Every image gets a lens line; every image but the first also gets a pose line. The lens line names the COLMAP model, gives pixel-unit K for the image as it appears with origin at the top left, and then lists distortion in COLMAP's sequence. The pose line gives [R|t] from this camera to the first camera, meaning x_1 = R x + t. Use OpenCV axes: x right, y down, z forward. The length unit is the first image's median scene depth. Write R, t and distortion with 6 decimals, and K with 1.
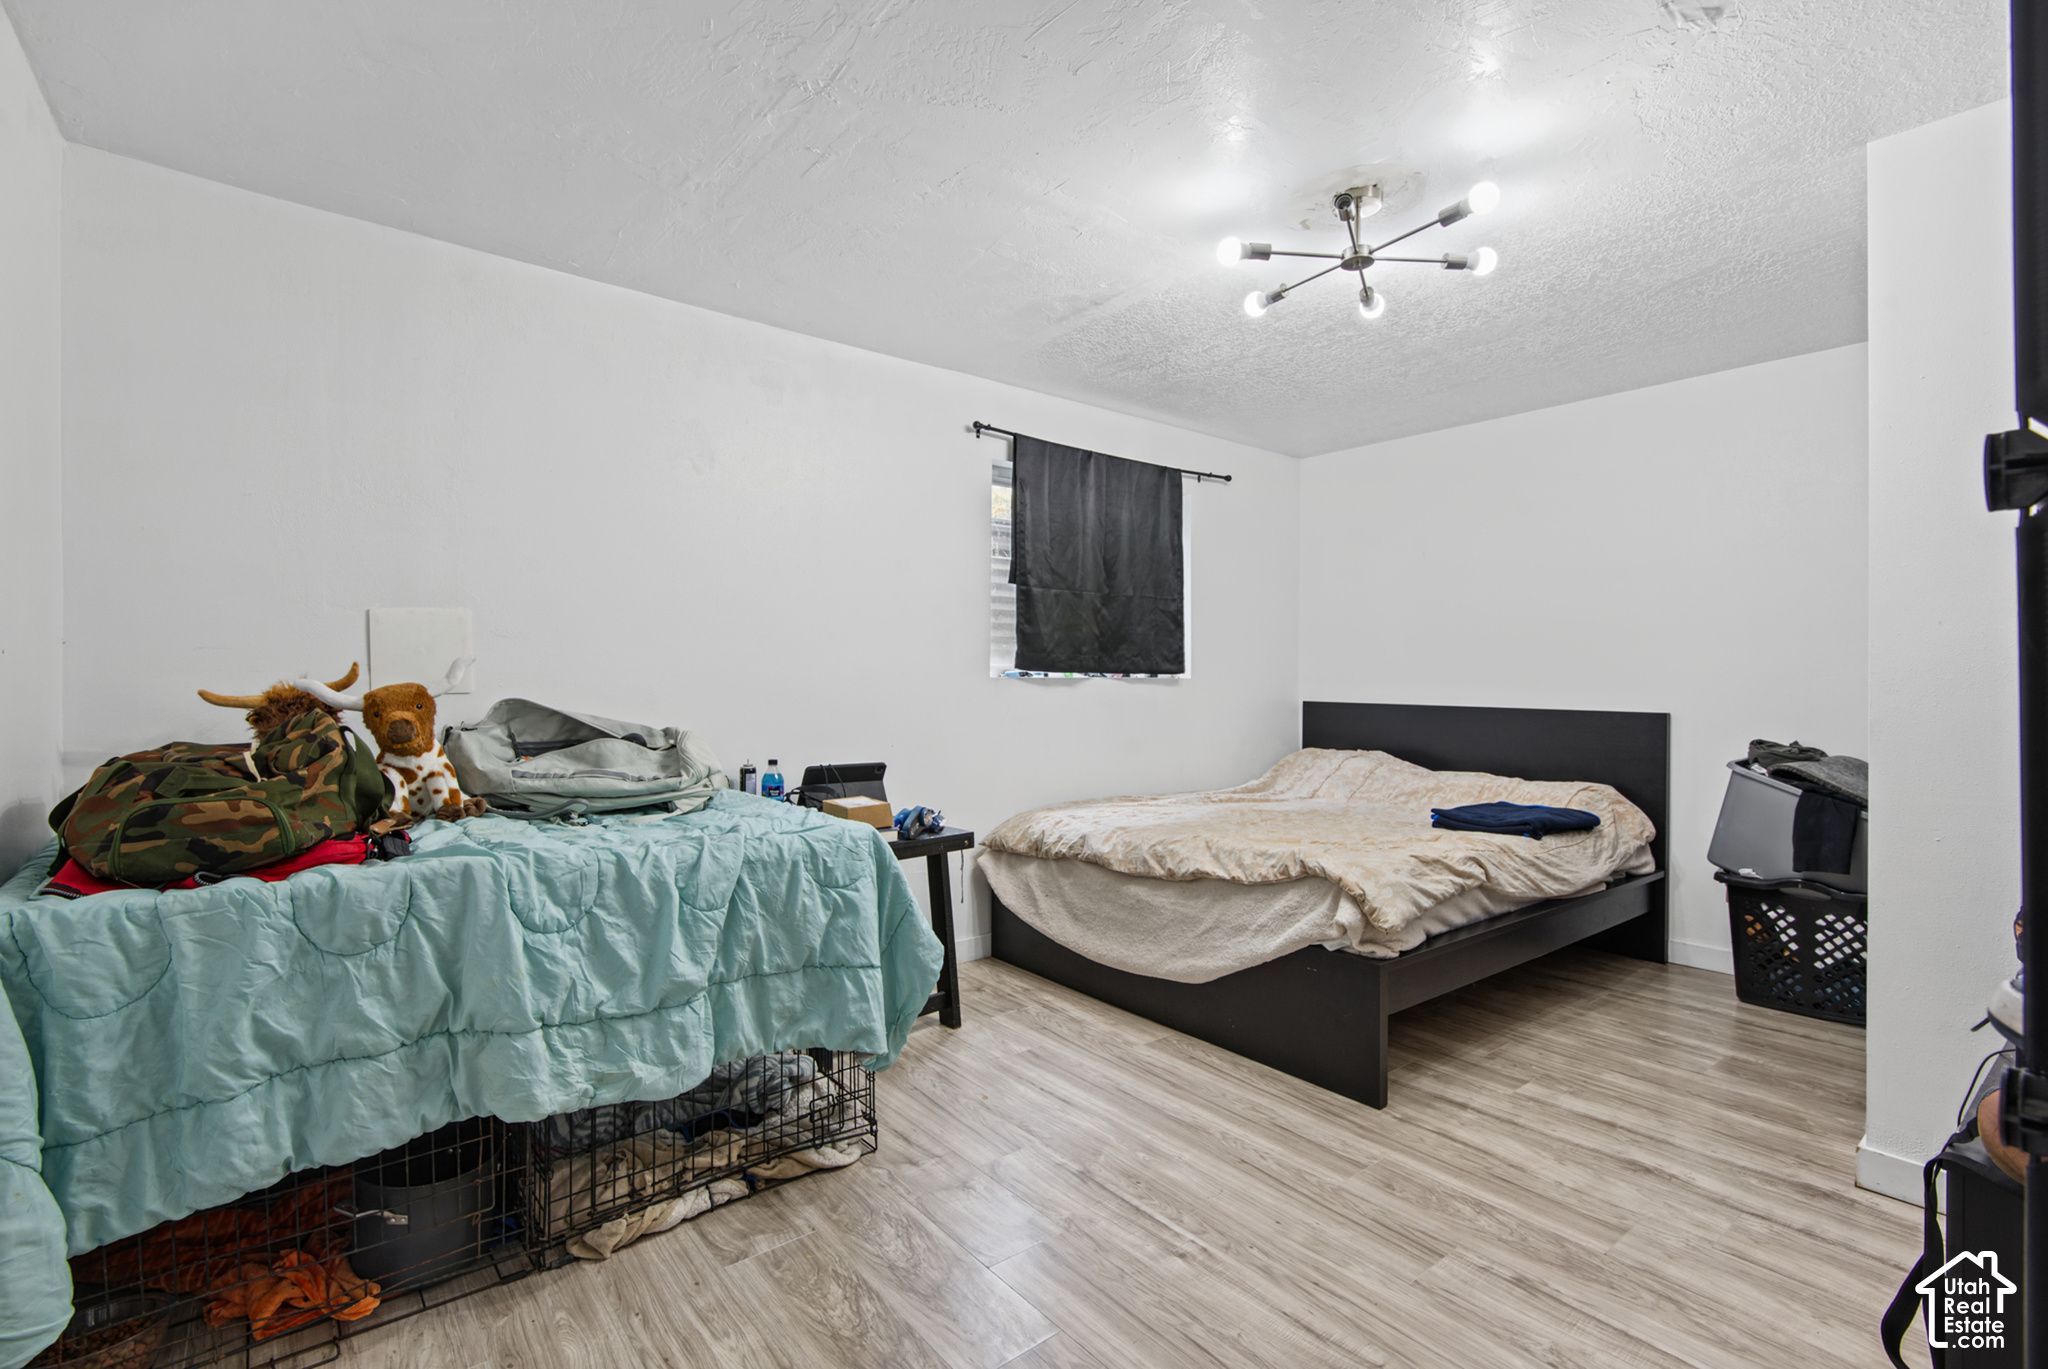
lens RADIAL K [[942.1, 0, 1023.7], [0, 942.1, 683.0], [0, 0, 1]] dist [0.010818, -0.005177]
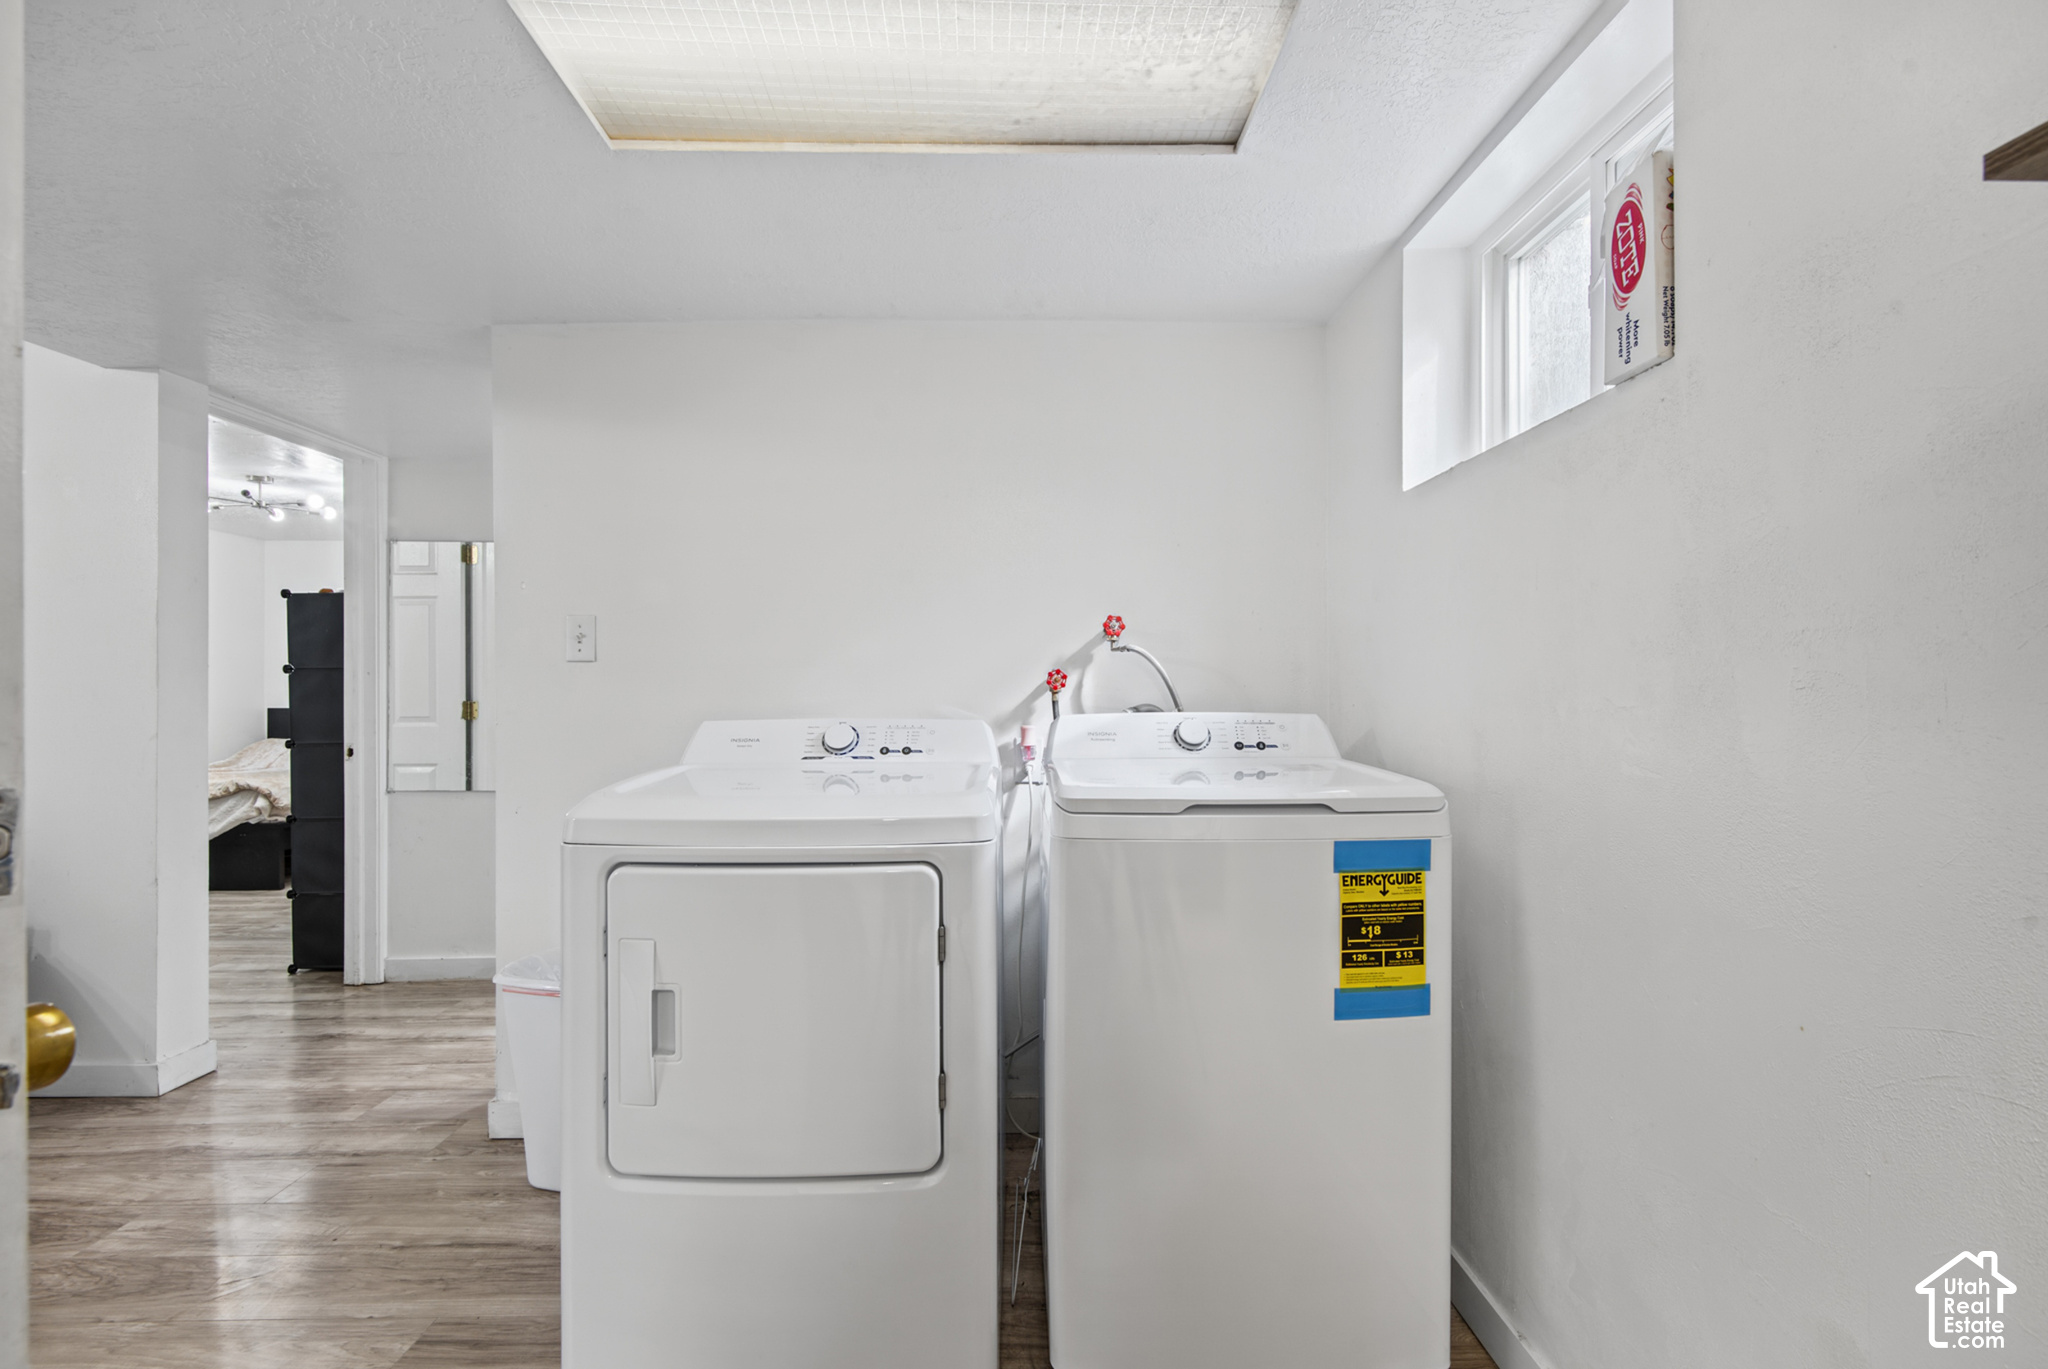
lens RADIAL K [[942.1, 0, 1027.5], [0, 942.1, 681.1], [0, 0, 1]] dist [0.010818, -0.005177]
pose [[0.609683, -0.001961, 0.792643, -0.289569], [0.007836, 0.999963, -0.003553, -0.012228], [-0.792607, 0.008377, 0.609676, -1.630048]]
